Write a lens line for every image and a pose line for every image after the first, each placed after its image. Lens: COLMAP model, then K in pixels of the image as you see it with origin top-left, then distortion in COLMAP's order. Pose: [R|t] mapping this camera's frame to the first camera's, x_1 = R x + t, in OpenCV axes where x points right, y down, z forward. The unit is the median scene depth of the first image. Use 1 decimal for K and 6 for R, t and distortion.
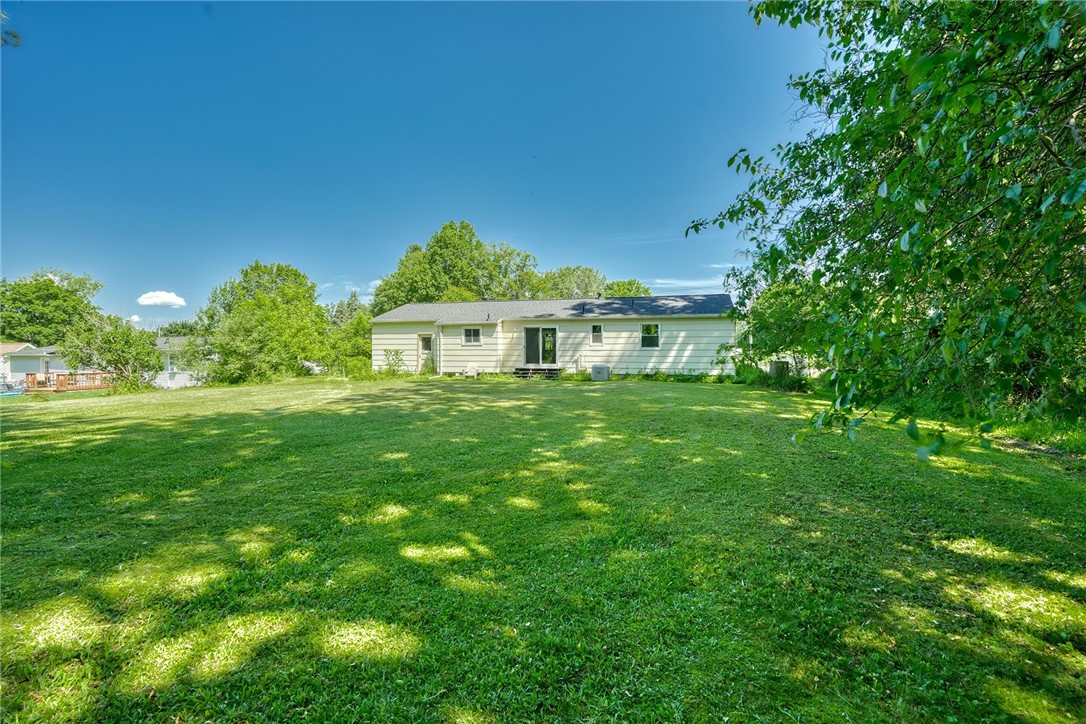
lens RADIAL K [[501.3, 0, 542.9], [0, 501.3, 359.0], [0, 0, 1]] dist [-0.001906, -0.000548]
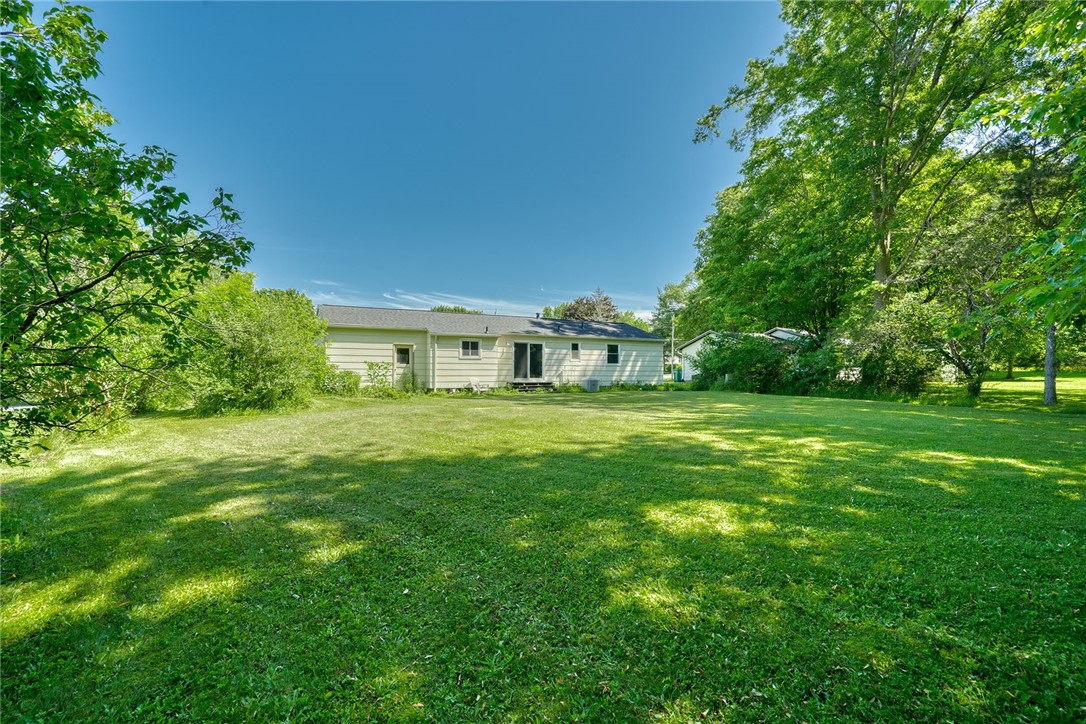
lens RADIAL K [[501.3, 0, 542.8], [0, 501.3, 365.8], [0, 0, 1]] dist [-0.001906, -0.000548]
pose [[0.673092, 0.008024, 0.739515, -0.760603], [0.004013, 0.999887, -0.014502, -0.000221], [-0.739547, 0.012728, 0.672984, 0.278084]]
